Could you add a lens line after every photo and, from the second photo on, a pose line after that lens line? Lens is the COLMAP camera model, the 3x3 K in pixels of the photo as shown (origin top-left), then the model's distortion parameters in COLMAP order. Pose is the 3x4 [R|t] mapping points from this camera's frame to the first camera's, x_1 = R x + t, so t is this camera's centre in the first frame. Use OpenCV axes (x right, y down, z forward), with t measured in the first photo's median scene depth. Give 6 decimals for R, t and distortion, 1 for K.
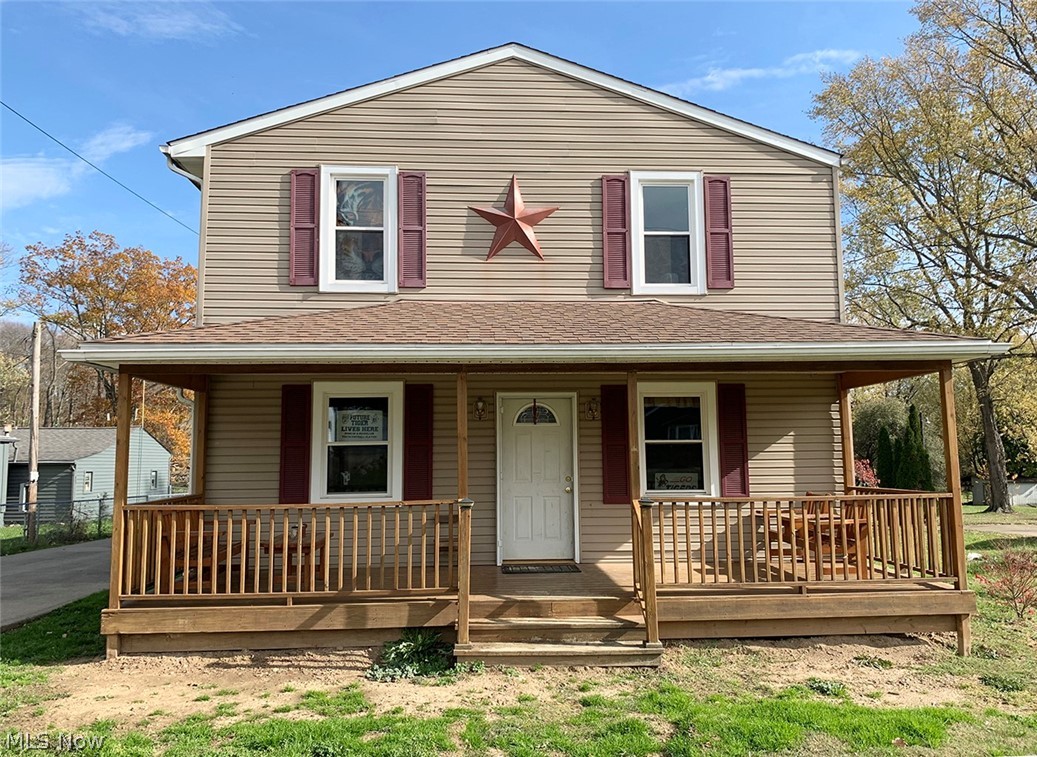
lens RADIAL K [[809.1, 0, 520.6], [0, 809.1, 371.4], [0, 0, 1]] dist [0.031565, -0.028748]
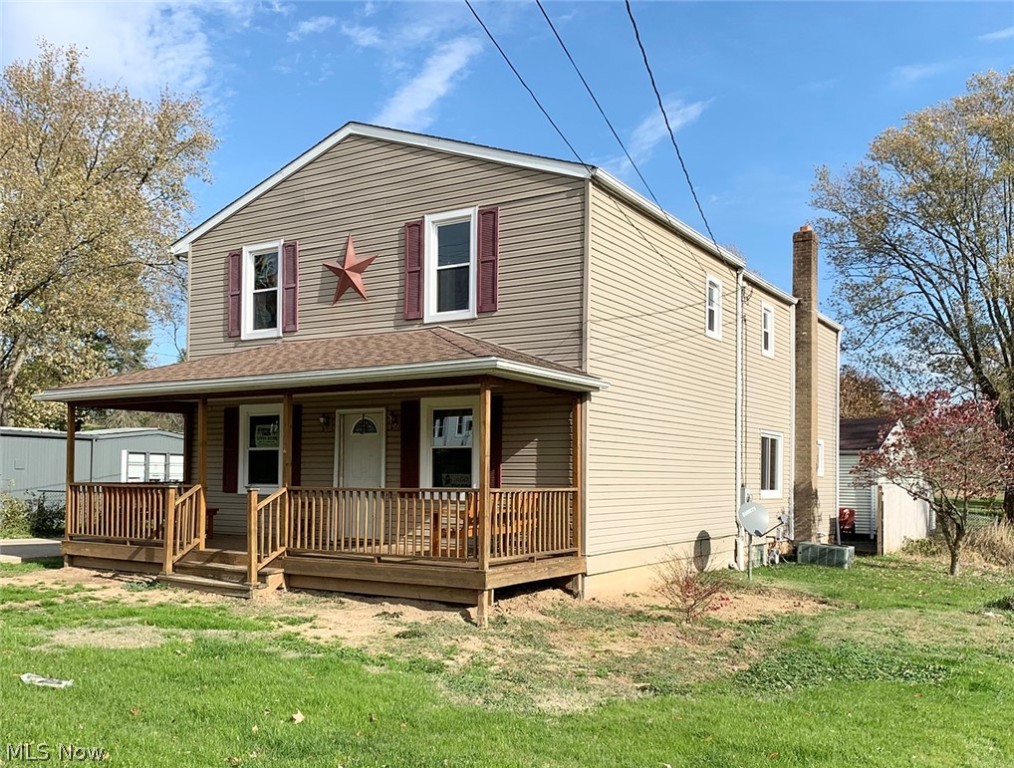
lens RADIAL K [[957.0, 0, 498.6], [0, 957.0, 454.9], [0, 0, 1]] dist [0.035682, 0.000000]
pose [[0.799396, 0.003274, -0.600795, 1.080453], [0.050576, 0.996069, 0.072724, 0.000241], [0.598672, -0.088521, 0.796088, -0.063949]]
